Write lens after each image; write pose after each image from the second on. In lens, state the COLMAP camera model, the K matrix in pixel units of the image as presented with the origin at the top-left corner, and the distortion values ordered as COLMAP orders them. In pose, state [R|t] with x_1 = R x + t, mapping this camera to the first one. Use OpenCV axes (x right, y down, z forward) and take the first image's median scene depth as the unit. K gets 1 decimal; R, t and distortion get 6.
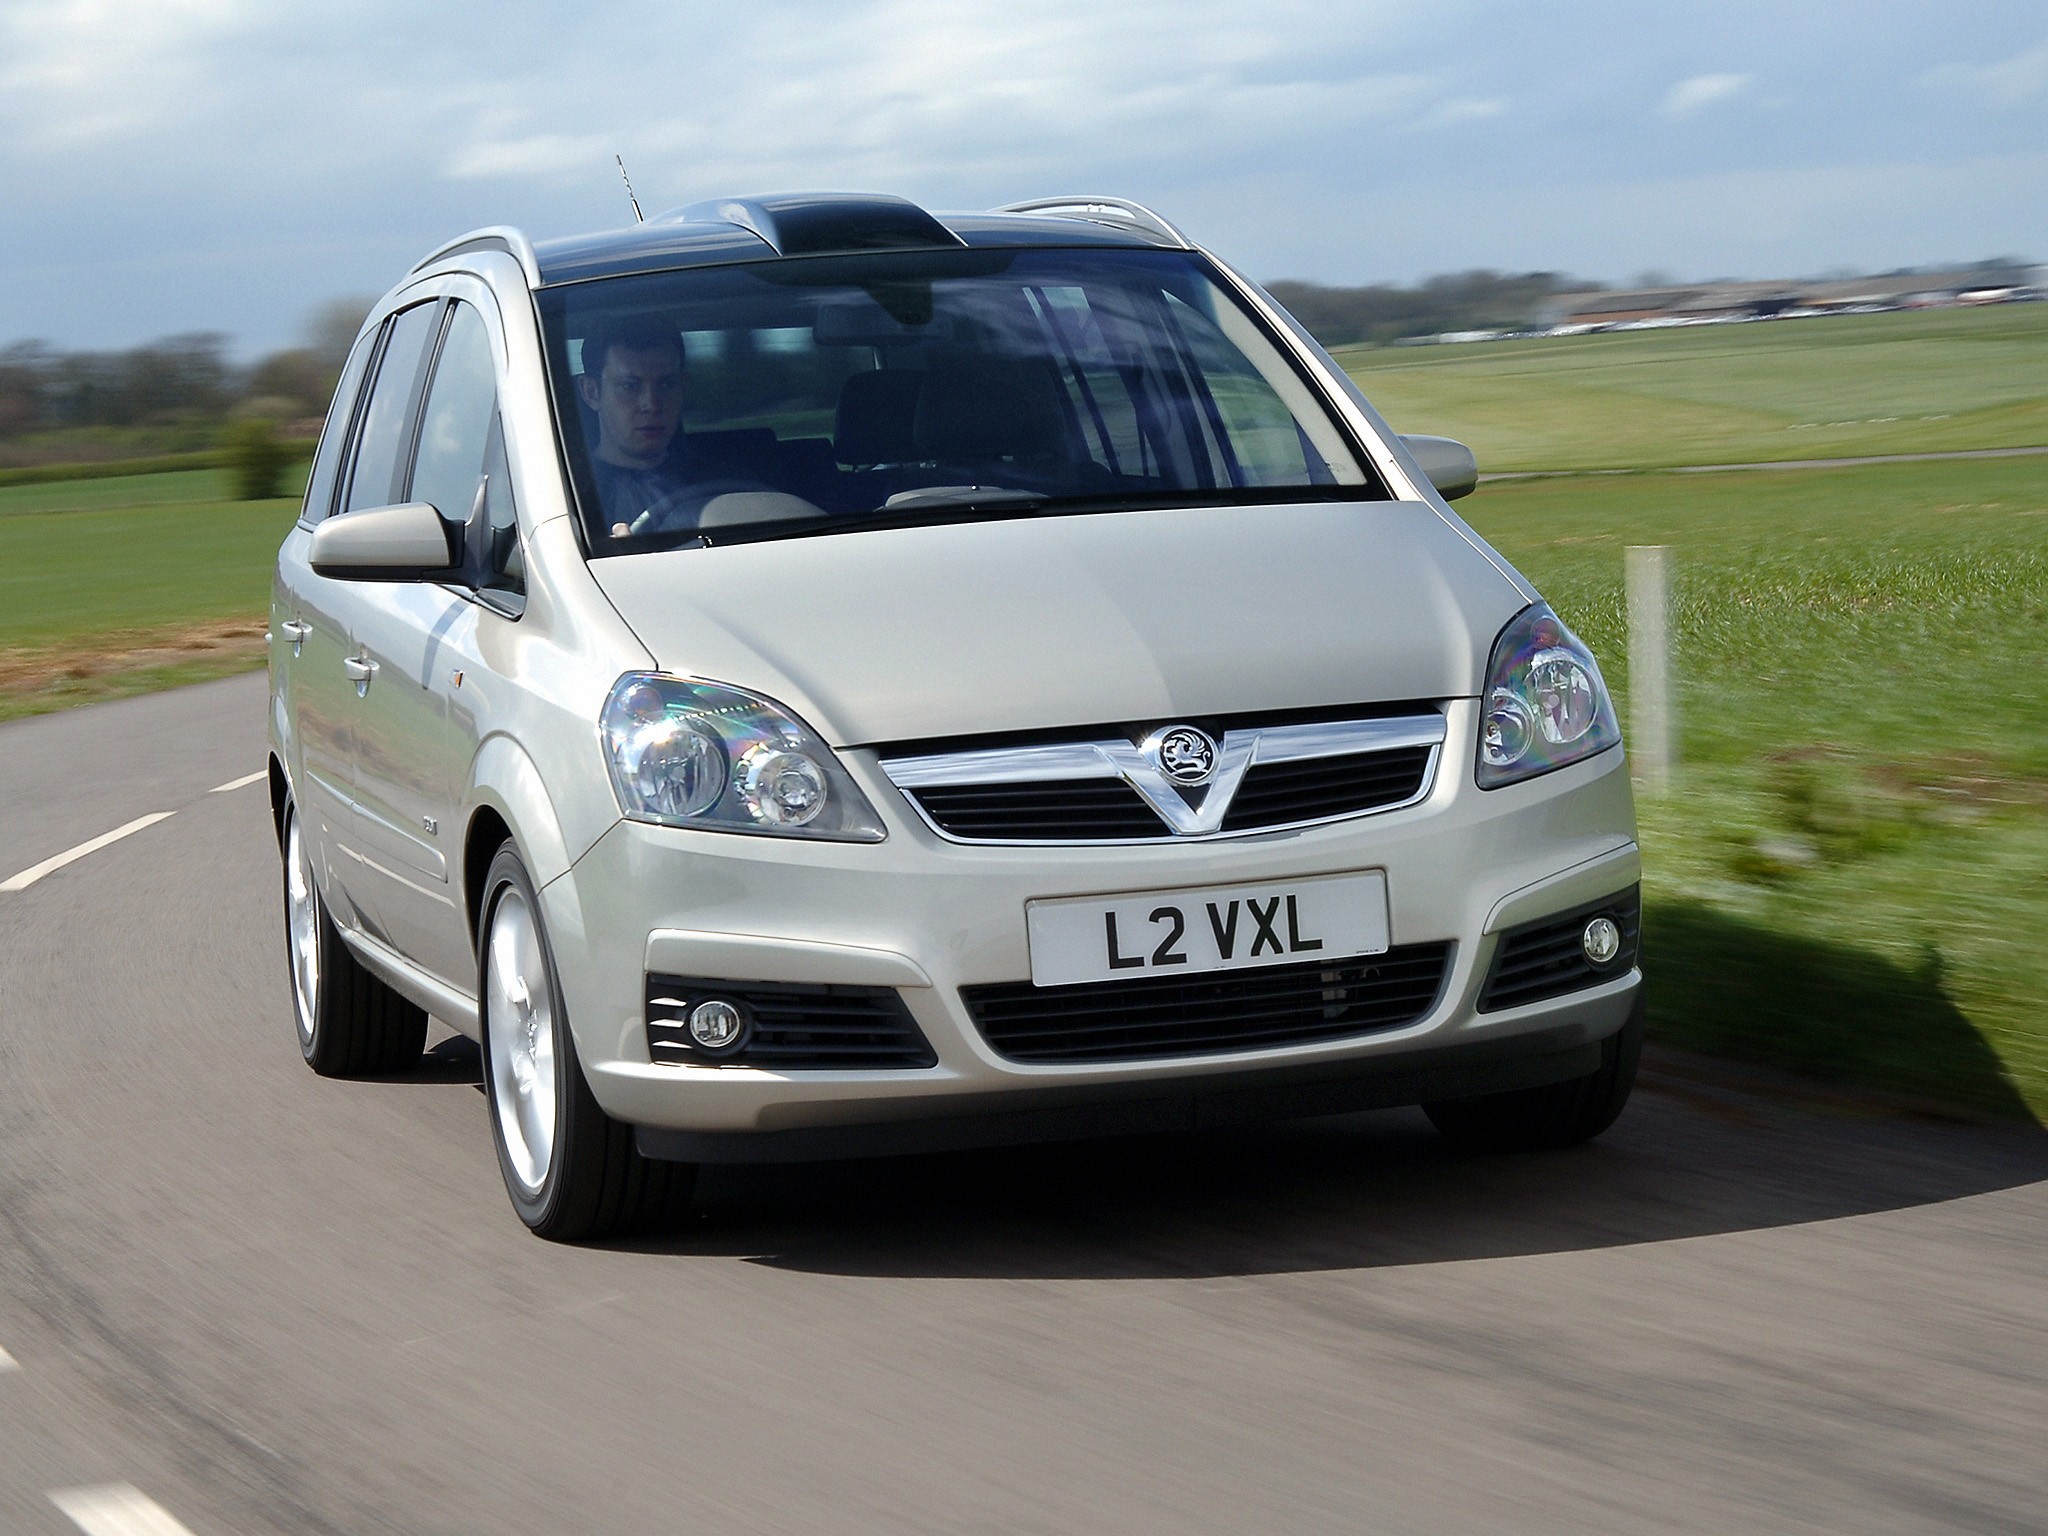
lens RADIAL K [[7899.8, 0, 1024.0], [0, 7899.8, 768.0], [0, 0, 1]] dist [0.125243, -3.817035]
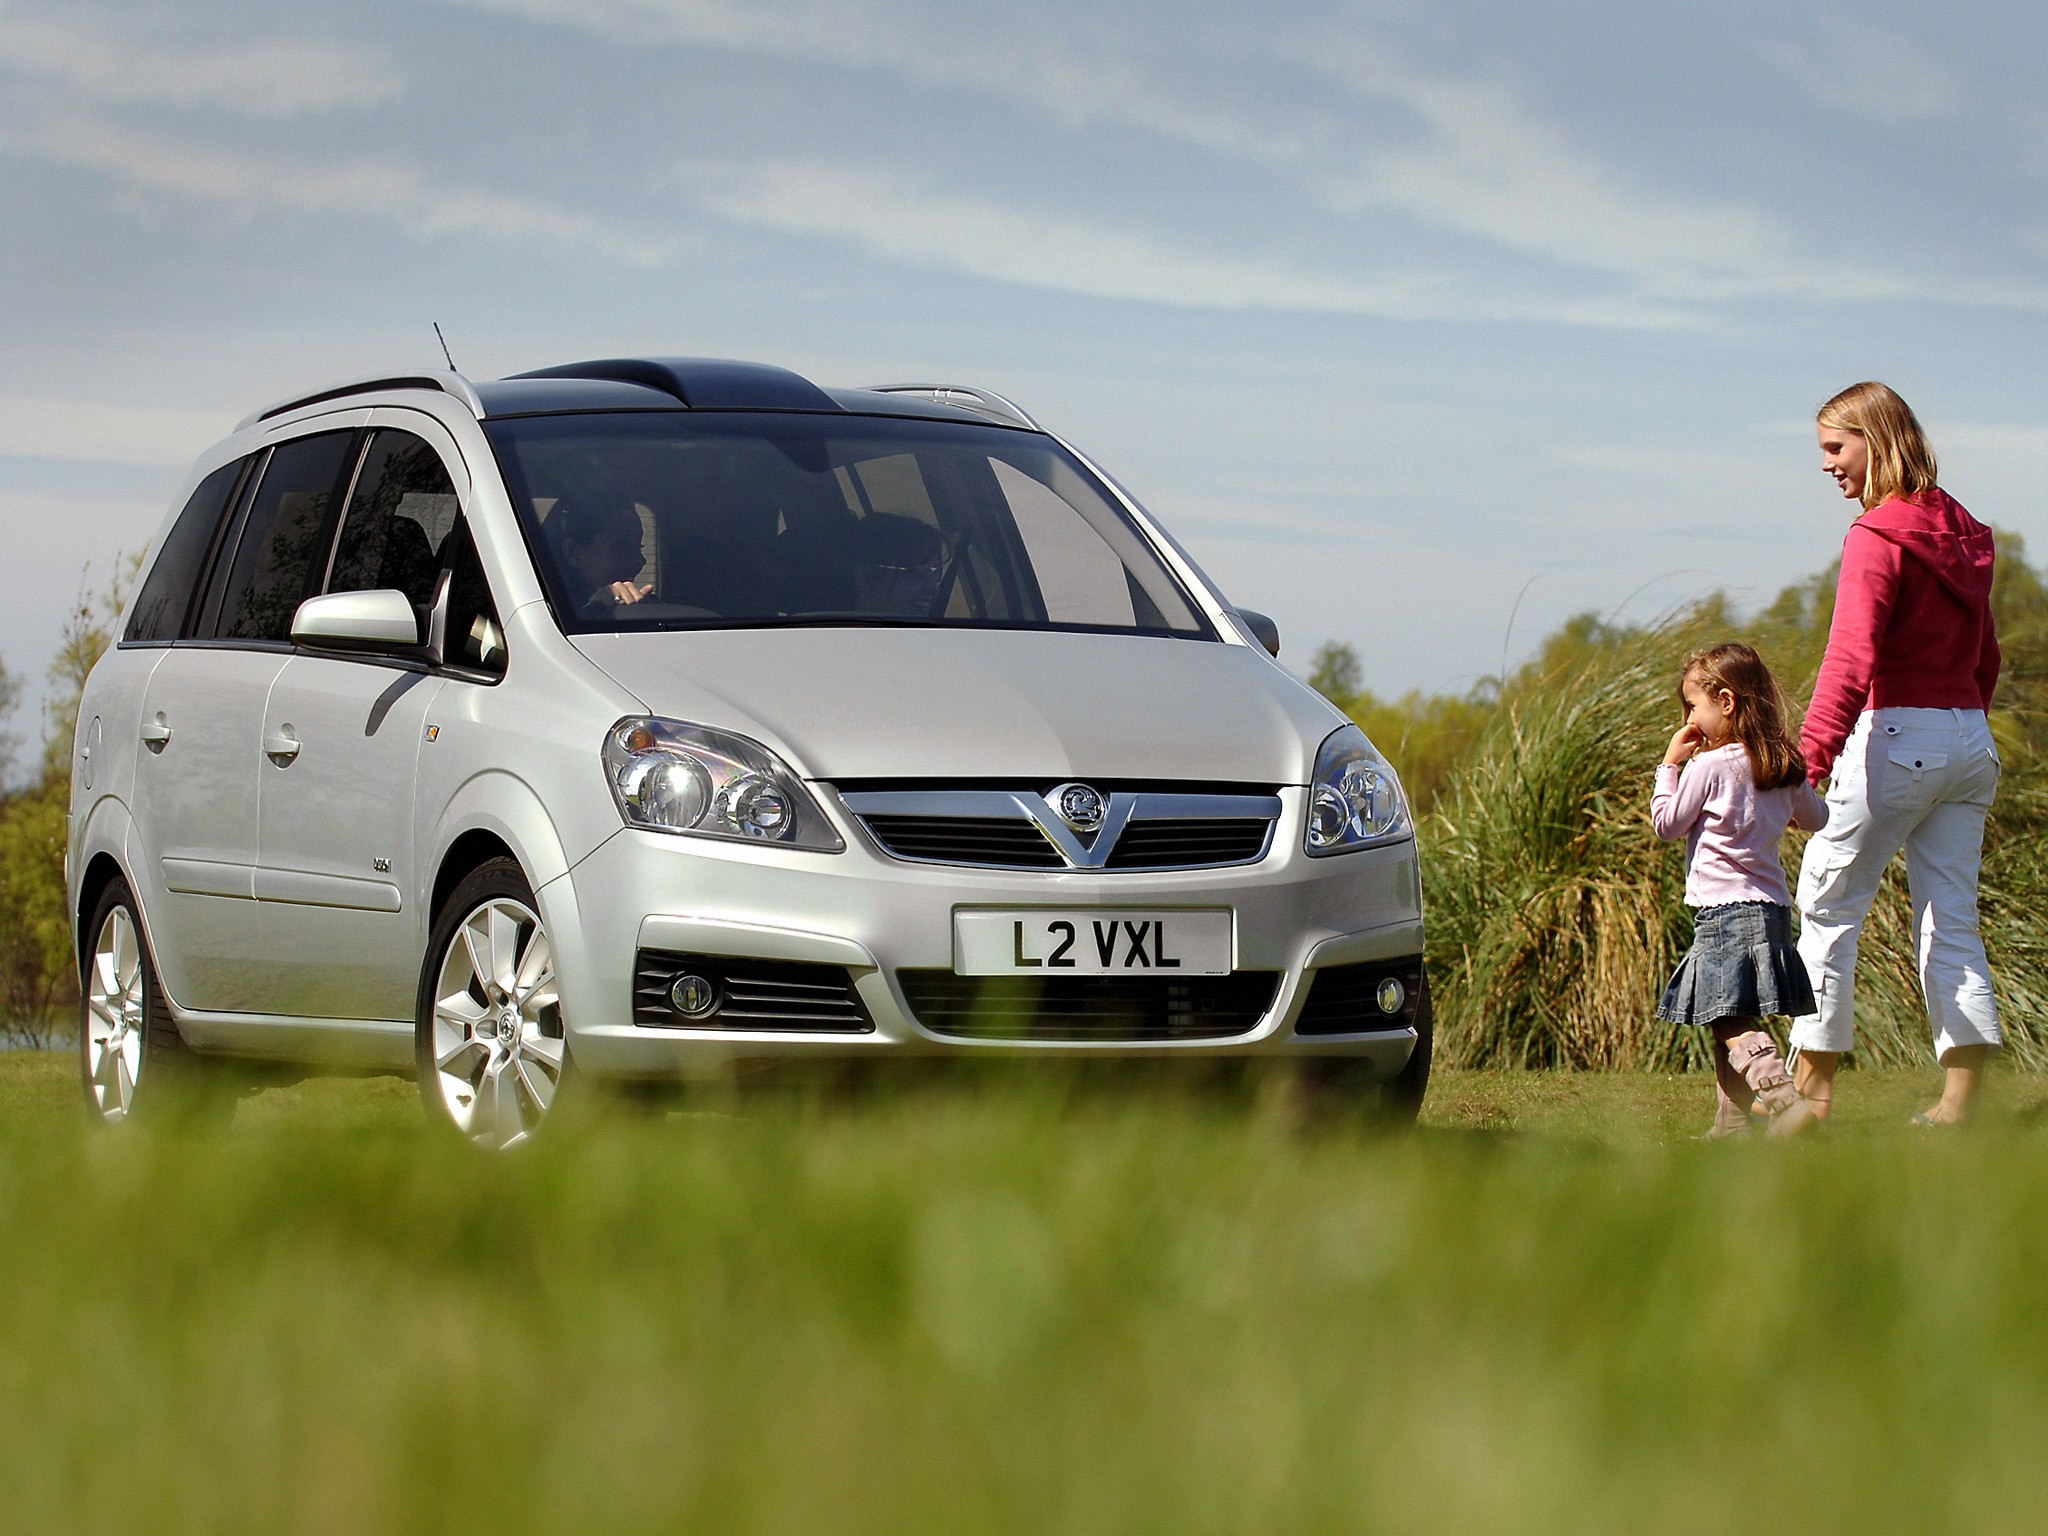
lens RADIAL K [[7899.8, 0, 1024.0], [0, 7899.8, 768.0], [0, 0, 1]] dist [0.125243, -3.817035]
pose [[0.997054, 0.067917, 0.035639, -0.033926], [-0.066946, 0.997370, -0.027770, 0.028081], [-0.037432, 0.025302, 0.998979, -0.253695]]
